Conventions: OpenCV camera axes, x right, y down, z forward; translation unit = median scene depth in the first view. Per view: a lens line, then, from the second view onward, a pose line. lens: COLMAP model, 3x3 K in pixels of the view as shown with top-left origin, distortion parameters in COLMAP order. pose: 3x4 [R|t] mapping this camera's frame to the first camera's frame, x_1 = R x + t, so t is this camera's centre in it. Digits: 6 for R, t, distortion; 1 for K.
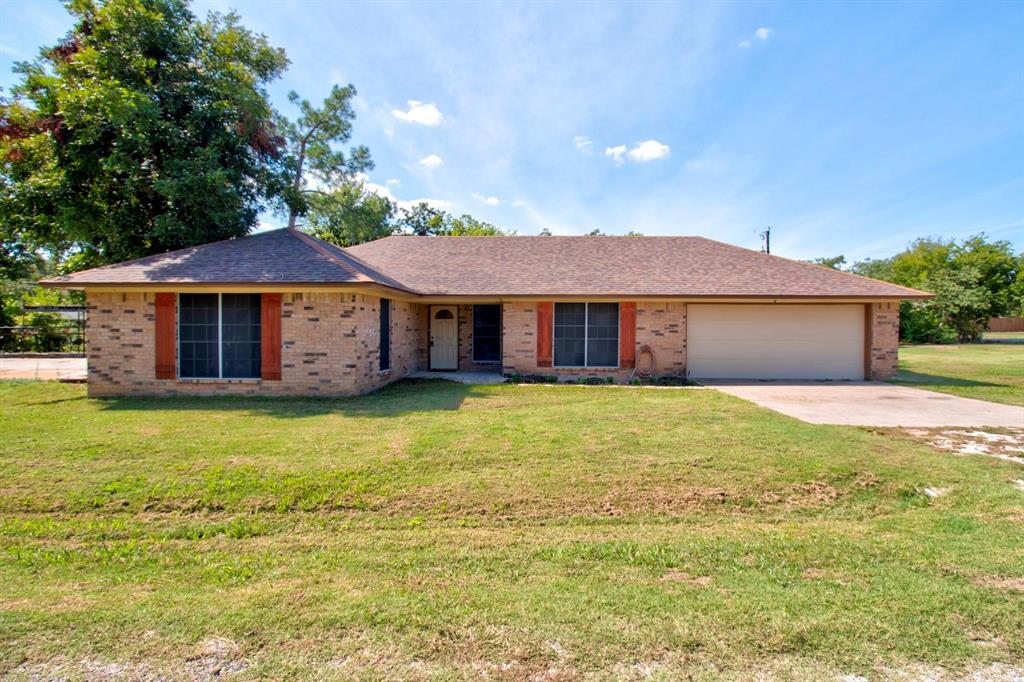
lens RADIAL K [[492.8, 0, 514.2], [0, 492.8, 332.0], [0, 0, 1]] dist [-0.014423, -0.011181]
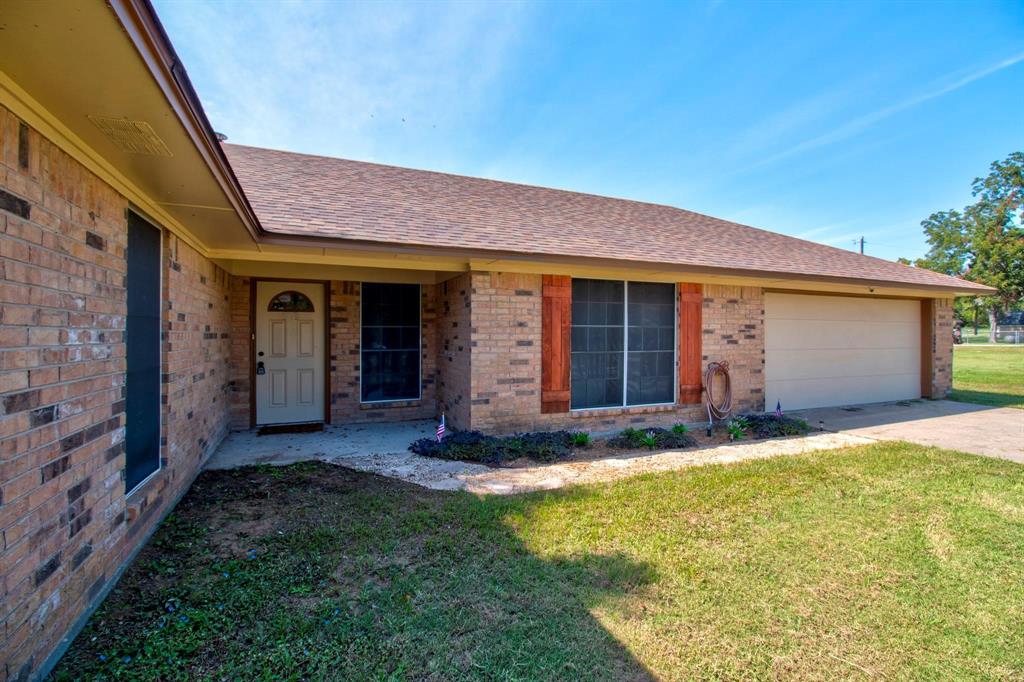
lens RADIAL K [[470.7, 0, 513.0], [0, 470.7, 336.5], [0, 0, 1]] dist [-0.019569, -0.000582]
pose [[0.895301, -0.003261, 0.445450, -0.175822], [0.006855, 0.999956, -0.006458, 0.000326], [-0.445409, 0.008835, 0.895284, 0.613146]]
